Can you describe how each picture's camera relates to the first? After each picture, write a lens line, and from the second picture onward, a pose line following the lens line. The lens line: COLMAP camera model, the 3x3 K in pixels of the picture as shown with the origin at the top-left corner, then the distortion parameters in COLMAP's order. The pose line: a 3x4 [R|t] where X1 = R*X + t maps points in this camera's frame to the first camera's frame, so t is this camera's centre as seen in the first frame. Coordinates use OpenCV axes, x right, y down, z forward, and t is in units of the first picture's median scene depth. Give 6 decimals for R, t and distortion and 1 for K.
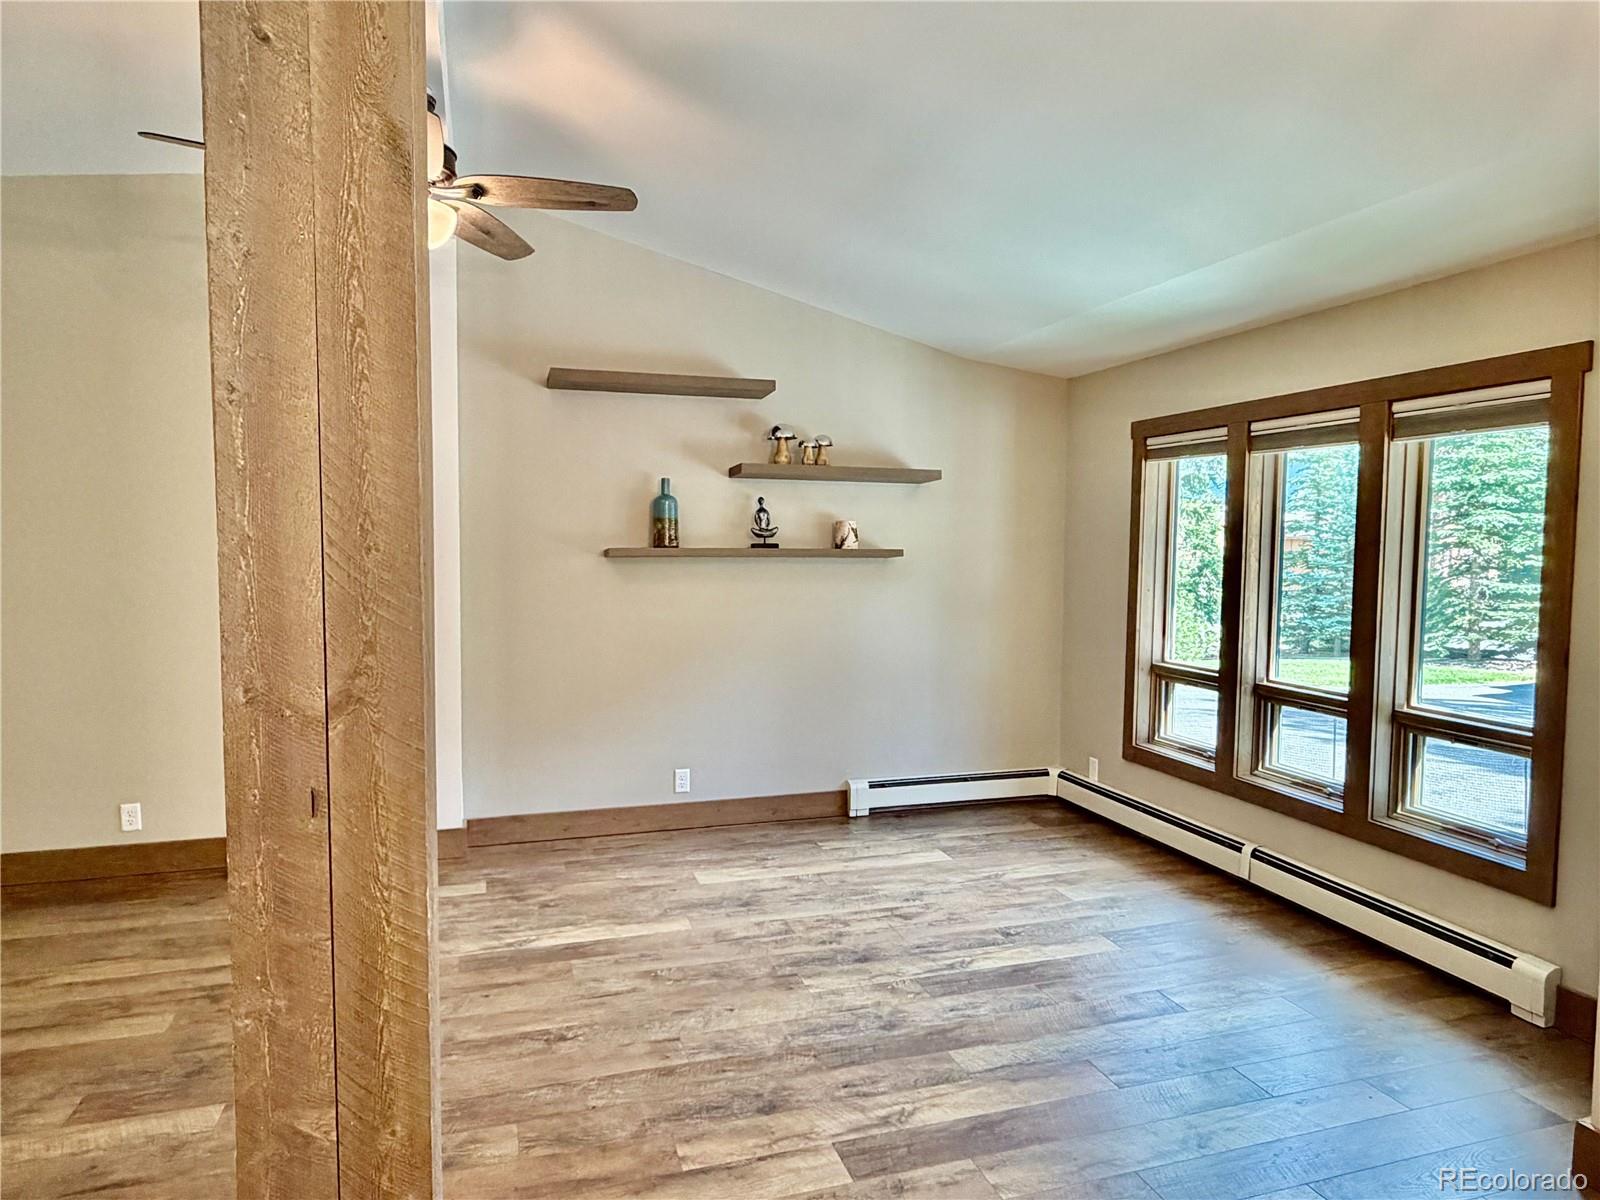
lens RADIAL K [[1004.3, 0, 799.9], [0, 1004.3, 605.0], [0, 0, 1]] dist [-0.000551, 0.001704]
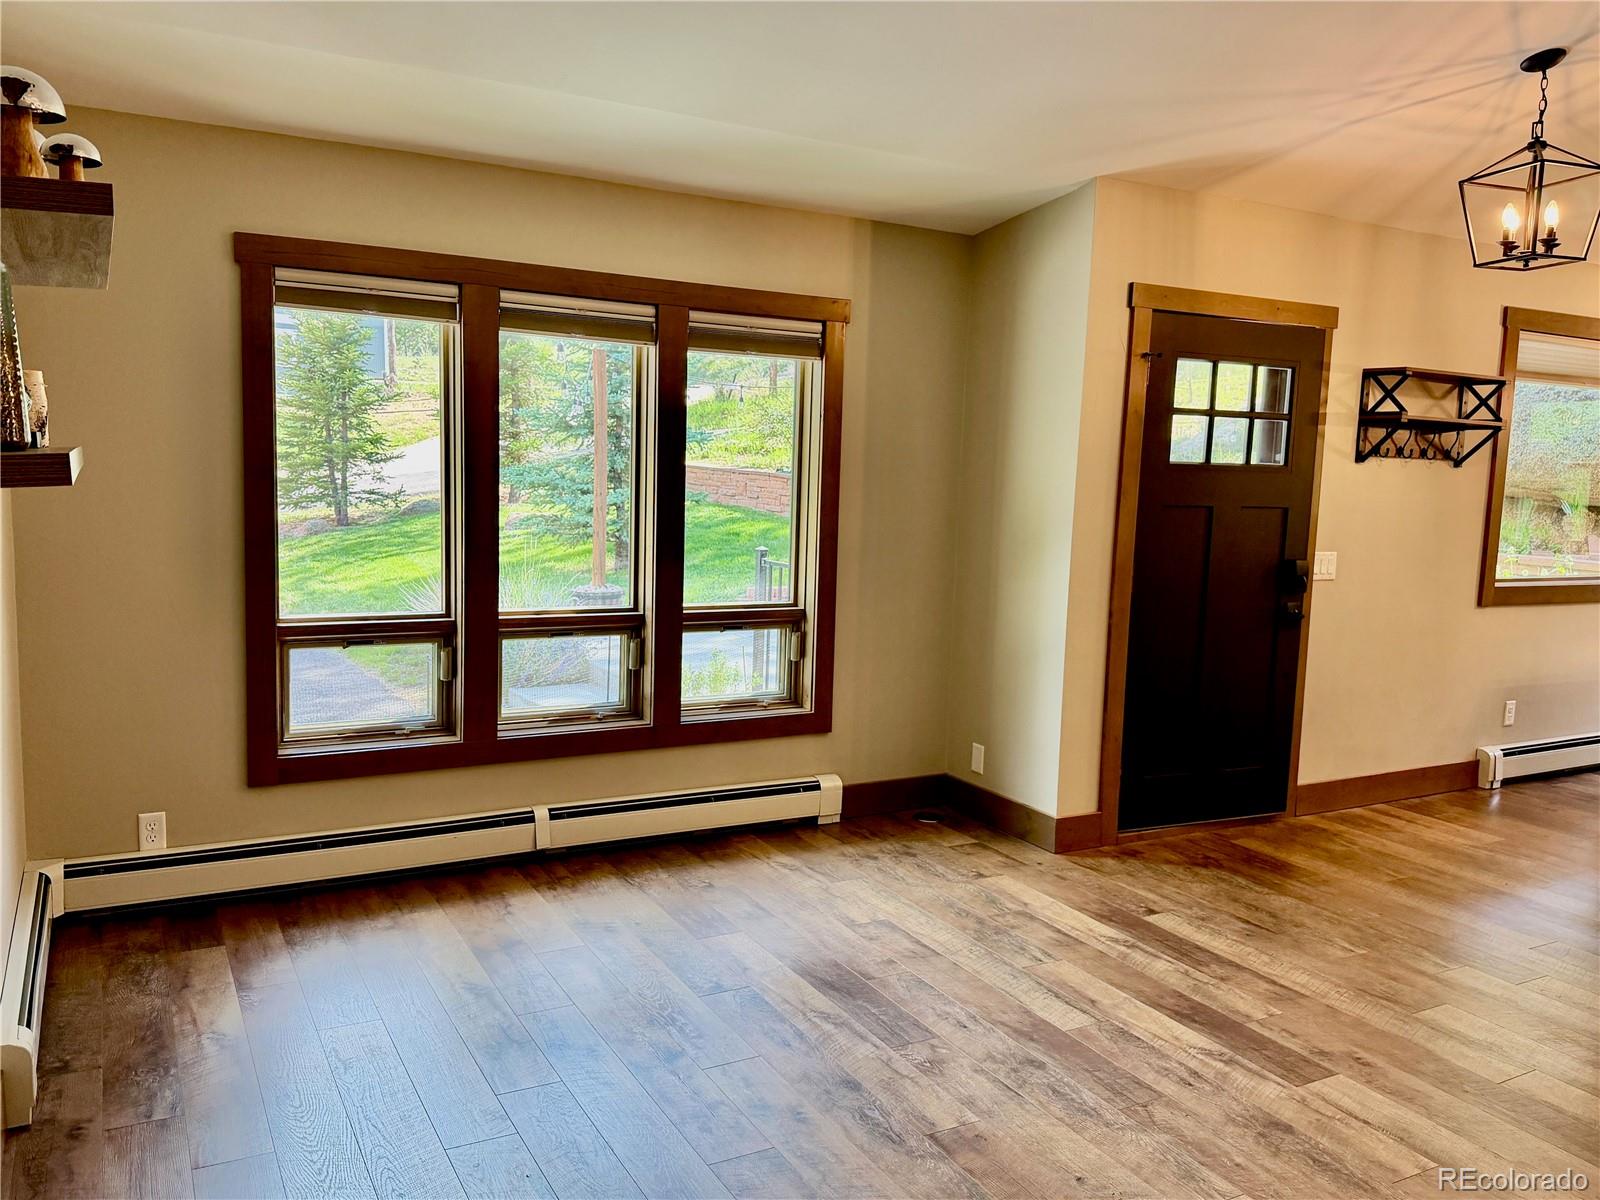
lens RADIAL K [[1238.4, 0, 800.0], [0, 1238.4, 600.0], [0, 0, 1]] dist [0.086397, -0.121948]
pose [[-0.198005, -0.128689, 0.971717, -0.742784], [0.029572, 0.990109, 0.137151, -0.088174], [-0.979755, 0.055892, -0.192241, 1.244957]]
